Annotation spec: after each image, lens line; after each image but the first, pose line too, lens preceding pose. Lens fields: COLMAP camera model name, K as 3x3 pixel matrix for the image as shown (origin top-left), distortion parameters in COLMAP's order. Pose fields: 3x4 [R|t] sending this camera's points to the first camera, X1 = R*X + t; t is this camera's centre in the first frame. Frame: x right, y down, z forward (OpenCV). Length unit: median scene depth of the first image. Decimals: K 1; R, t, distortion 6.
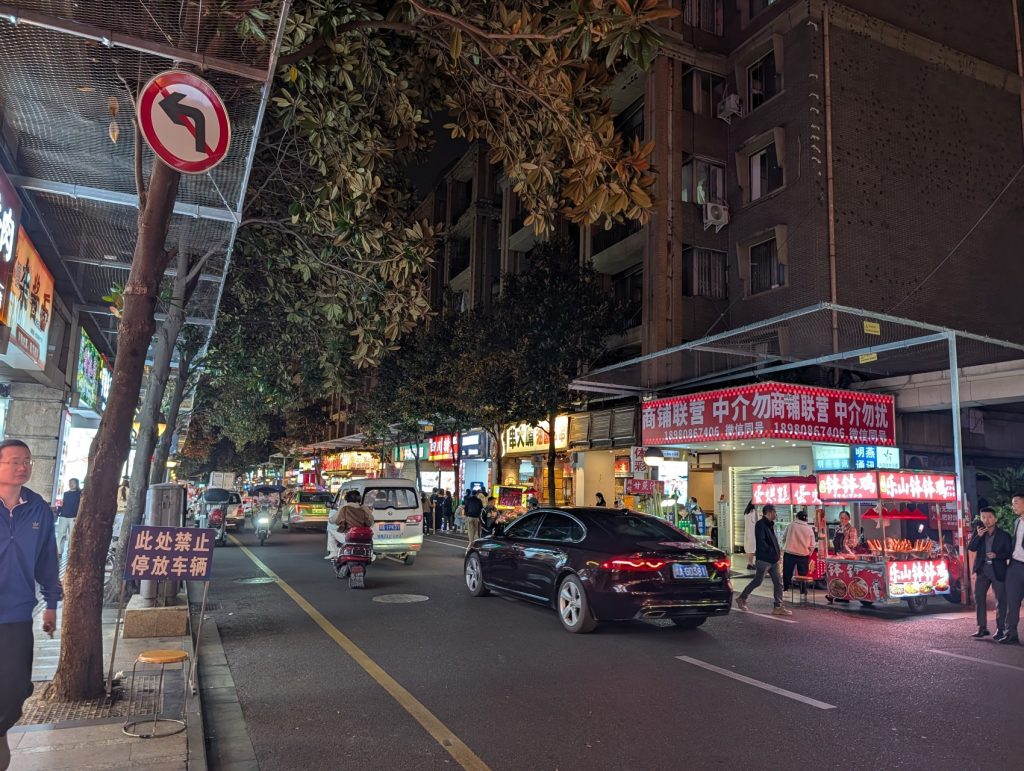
lens RADIAL K [[728.2, 0, 513.7], [0, 728.2, 382.3], [0, 0, 1]] dist [0.048359, -0.033745]
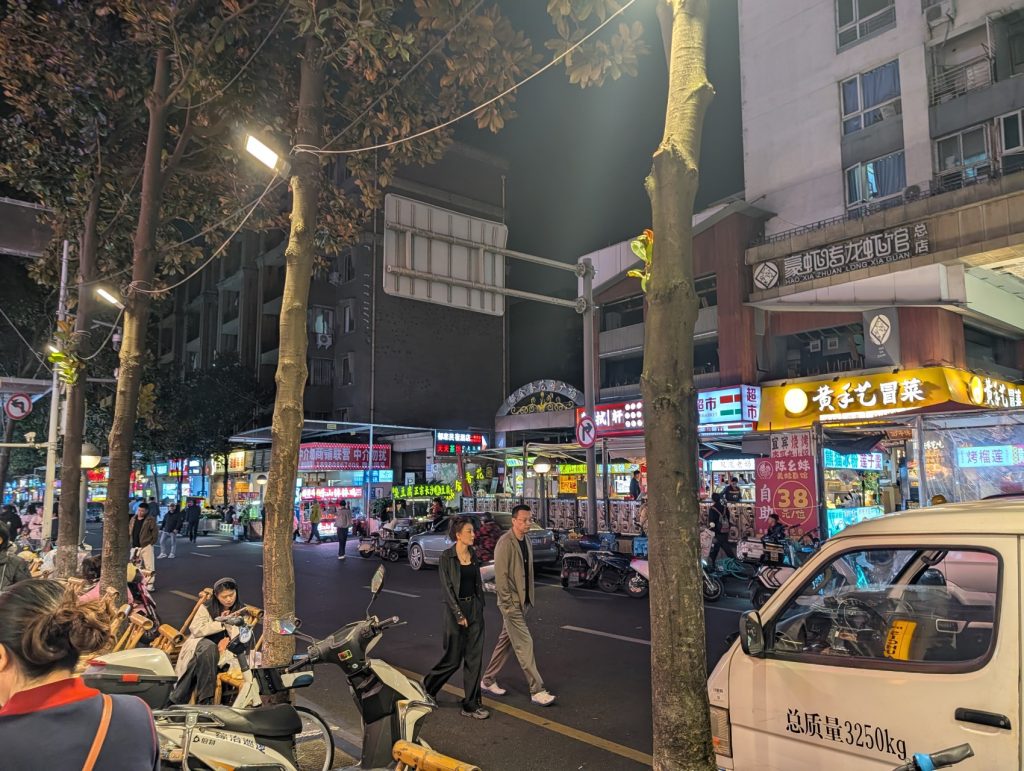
lens RADIAL K [[728.2, 0, 512.6], [0, 728.2, 392.6], [0, 0, 1]] dist [0.048359, -0.033745]
pose [[0.967298, -0.001485, 0.253638, 0.293479], [-0.004100, 0.999761, 0.021489, -0.153683], [-0.253609, -0.021826, 0.967061, -0.934770]]
